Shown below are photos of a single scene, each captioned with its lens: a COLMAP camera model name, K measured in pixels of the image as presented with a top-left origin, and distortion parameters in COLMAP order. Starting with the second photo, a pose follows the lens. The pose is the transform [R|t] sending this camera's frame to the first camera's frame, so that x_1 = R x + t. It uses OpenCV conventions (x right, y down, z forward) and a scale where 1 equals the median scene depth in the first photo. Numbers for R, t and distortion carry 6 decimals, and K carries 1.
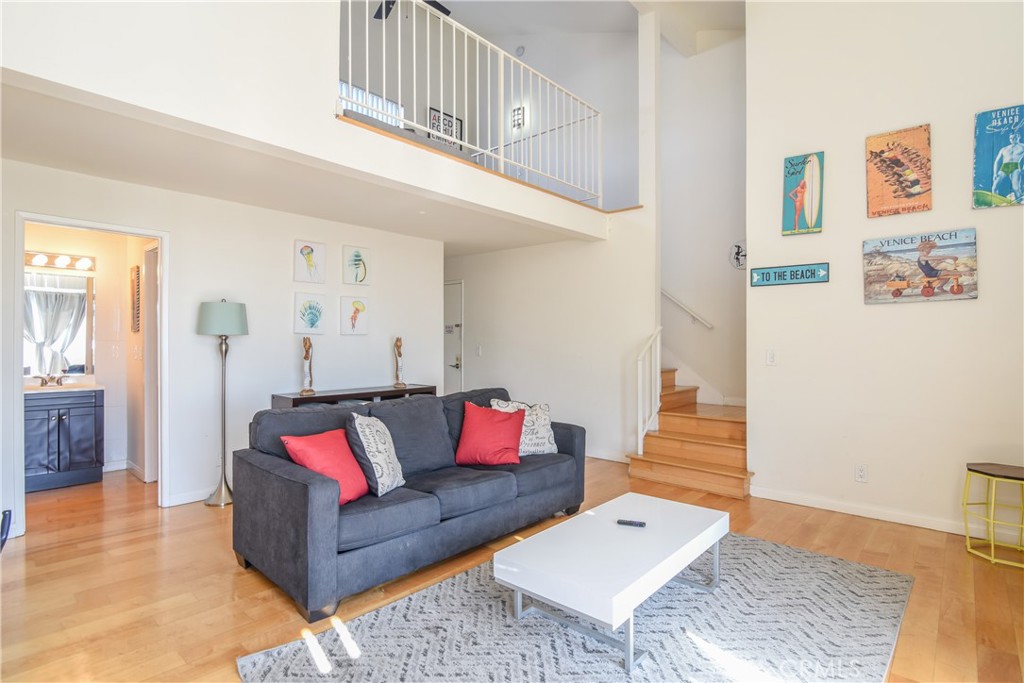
lens RADIAL K [[511.0, 0, 511.1], [0, 511.0, 340.1], [0, 0, 1]] dist [-0.014720, -0.001773]
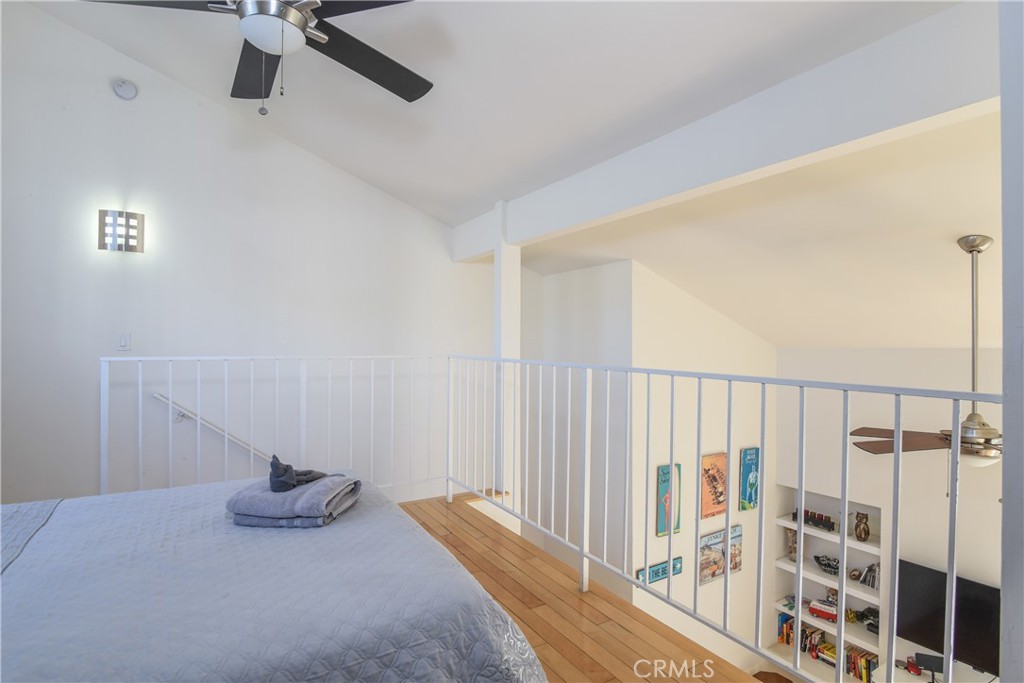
lens RADIAL K [[515.6, 0, 502.7], [0, 515.6, 336.1], [0, 0, 1]] dist [-0.018485, -0.001756]
pose [[0.309939, 0.003196, 0.950751, -0.656087], [0.000563, 0.999994, -0.003545, -0.662863], [-0.950756, 0.001634, 0.309935, 1.012709]]
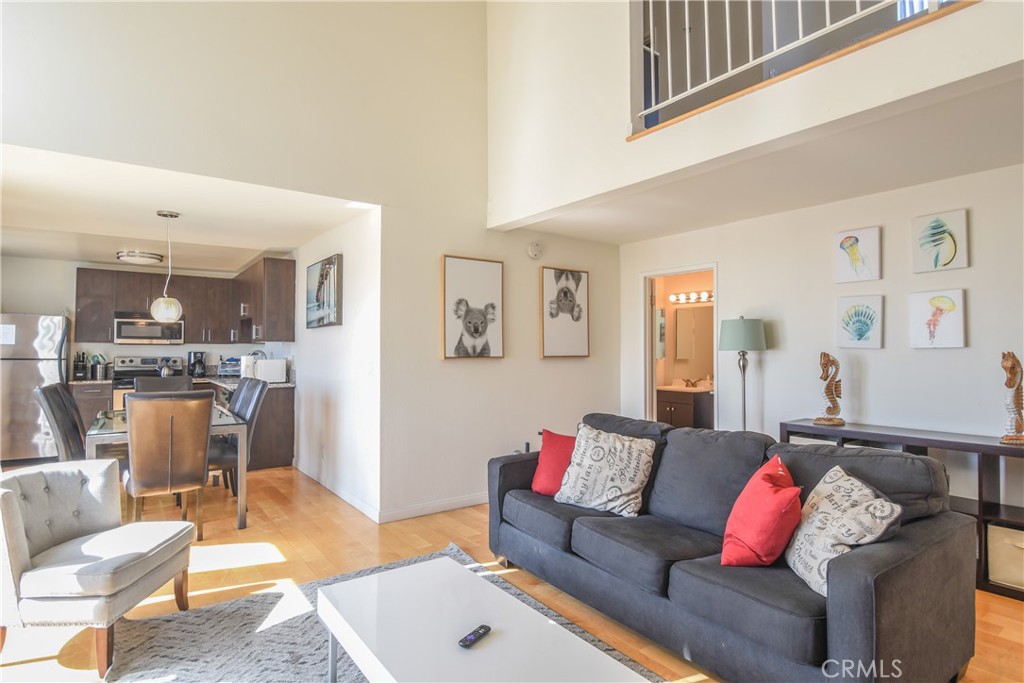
lens RADIAL K [[535.7, 0, 513.6], [0, 535.7, 340.6], [0, 0, 1]] dist [-0.013709, 0.000172]
pose [[-0.204283, -0.021906, -0.978667, 0.604478], [-0.002527, 0.999758, -0.021851, -0.005609], [0.978909, -0.001991, -0.204289, 0.790210]]
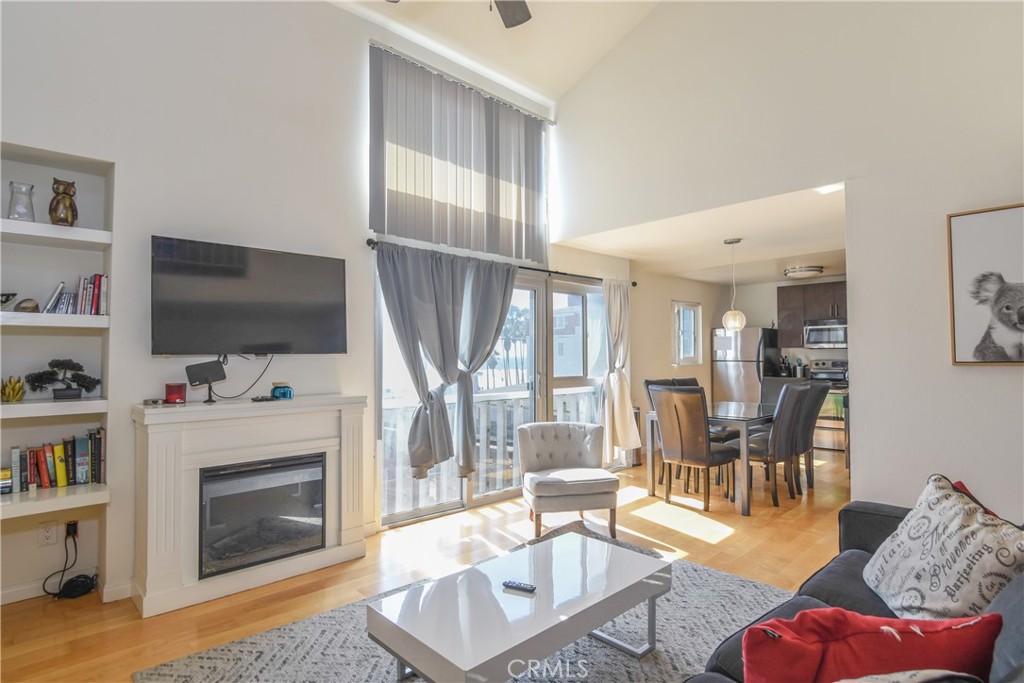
lens RADIAL K [[535.7, 0, 512.6], [0, 535.7, 339.5], [0, 0, 1]] dist [-0.013709, 0.000172]
pose [[-0.997132, 0.002720, 0.075633, 0.119962], [0.000497, 0.999568, -0.029388, -0.004947], [-0.075680, -0.029266, -0.996703, 1.233195]]
